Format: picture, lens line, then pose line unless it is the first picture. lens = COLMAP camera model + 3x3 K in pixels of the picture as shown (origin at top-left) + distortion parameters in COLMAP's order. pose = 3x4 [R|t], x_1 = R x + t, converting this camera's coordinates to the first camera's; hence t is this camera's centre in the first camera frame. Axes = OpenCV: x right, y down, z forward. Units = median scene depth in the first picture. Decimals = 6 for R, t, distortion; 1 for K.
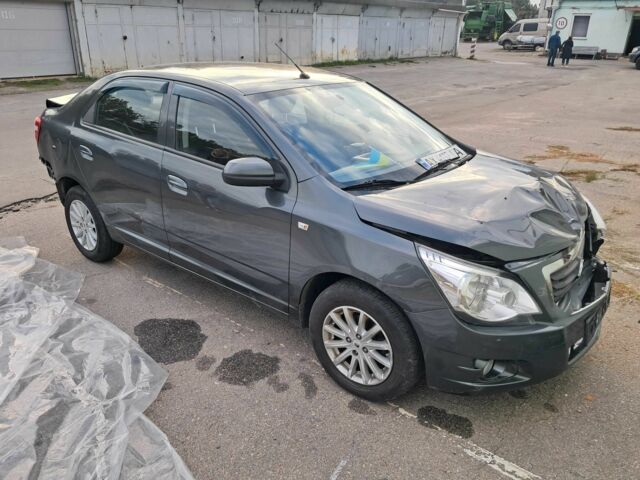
lens RADIAL K [[500.3, 0, 318.2], [0, 500.3, 239.2], [0, 0, 1]] dist [0.001362, 0.006923]
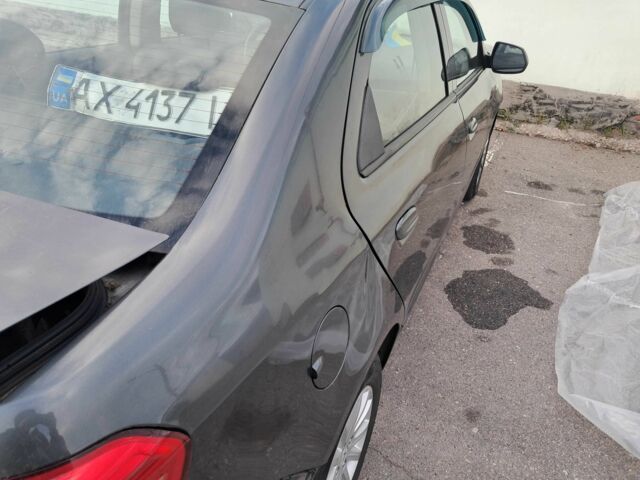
lens RADIAL K [[504.9, 0, 317.5], [0, 504.9, 245.0], [0, 0, 1]] dist [0.004104, -0.002350]
pose [[-0.259096, -0.522292, 0.812453, -0.091228], [0.307458, 0.752820, 0.582007, -0.048066], [-0.915608, 0.400591, -0.034470, 0.130587]]
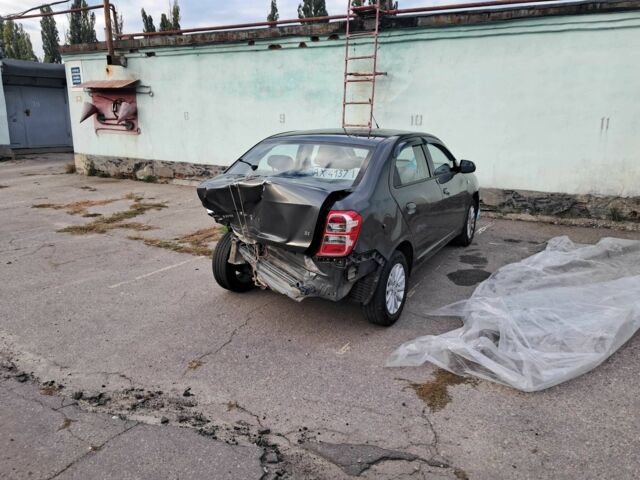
lens RADIAL K [[504.9, 0, 325.2], [0, 504.9, 242.0], [0, 0, 1]] dist [0.004104, -0.002350]
pose [[-0.181317, -0.268647, 0.946019, -0.188708], [0.371891, 0.871799, 0.318848, -0.066984], [-0.910396, 0.409629, -0.058165, 0.155263]]
